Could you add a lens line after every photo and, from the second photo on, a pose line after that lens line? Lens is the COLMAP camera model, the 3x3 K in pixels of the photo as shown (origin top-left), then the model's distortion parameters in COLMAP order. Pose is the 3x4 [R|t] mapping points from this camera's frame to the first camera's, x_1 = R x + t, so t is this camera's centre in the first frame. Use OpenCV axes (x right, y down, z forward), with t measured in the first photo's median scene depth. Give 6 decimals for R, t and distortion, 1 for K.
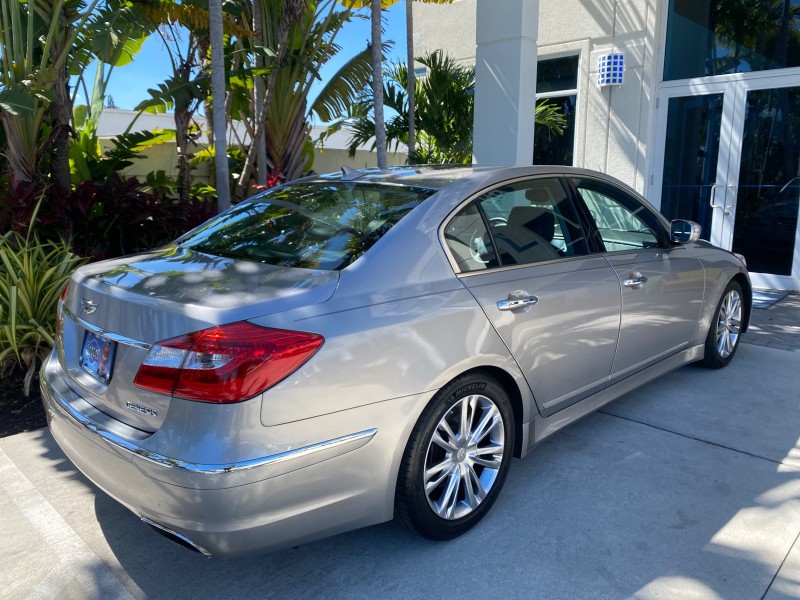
lens RADIAL K [[624.5, 0, 401.2], [0, 624.5, 290.6], [0, 0, 1]] dist [0.029745, -0.032773]
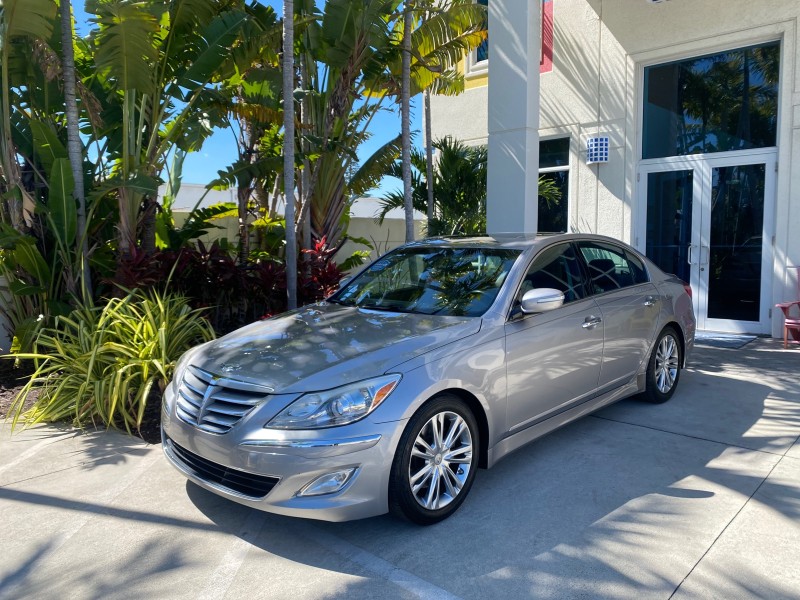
lens RADIAL K [[624.5, 0, 400.8], [0, 624.5, 291.1], [0, 0, 1]] dist [0.029745, -0.032773]
pose [[0.999688, -0.011115, 0.022362, -0.085275], [0.013214, 0.995292, -0.096021, 0.027452], [-0.021189, 0.096287, 0.995128, -0.181912]]
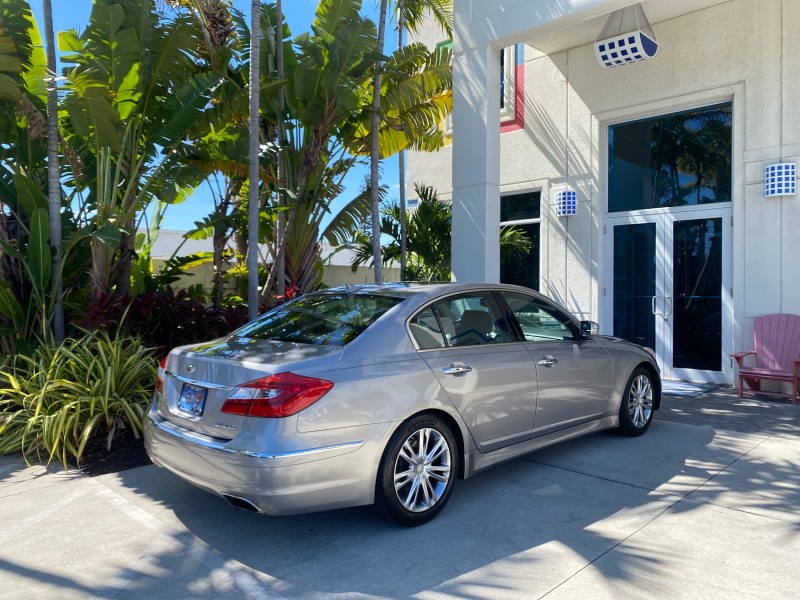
lens RADIAL K [[624.5, 0, 399.0], [0, 624.5, 291.3], [0, 0, 1]] dist [0.029745, -0.032773]
pose [[0.999969, 0.000729, -0.007809, 0.021819], [-0.002070, 0.984895, -0.173143, 0.038925], [0.007565, 0.173154, 0.984866, -0.229658]]
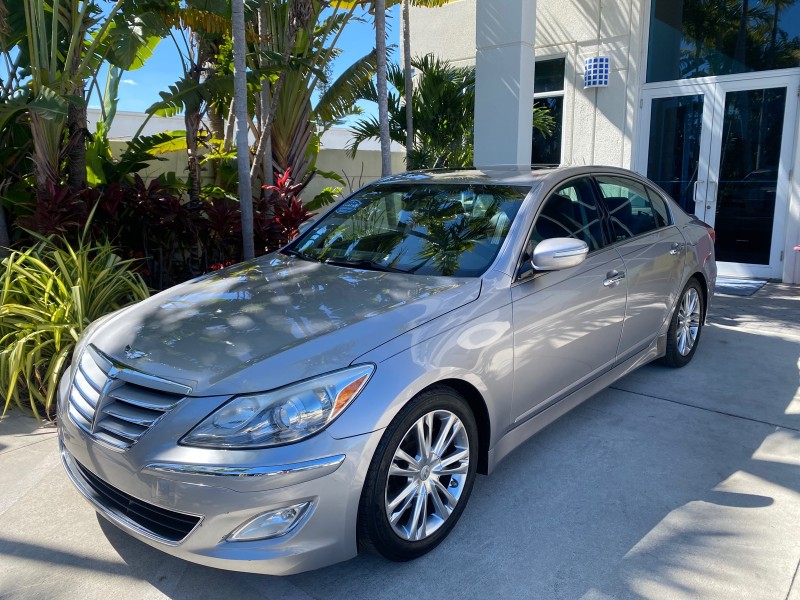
lens RADIAL K [[624.5, 0, 400.3], [0, 624.5, 286.3], [0, 0, 1]] dist [0.029745, -0.032773]
pose [[0.998215, -0.019442, 0.056472, -0.079019], [0.019524, 0.999809, -0.000895, 0.002491], [-0.056444, 0.001996, 0.998404, -0.040189]]
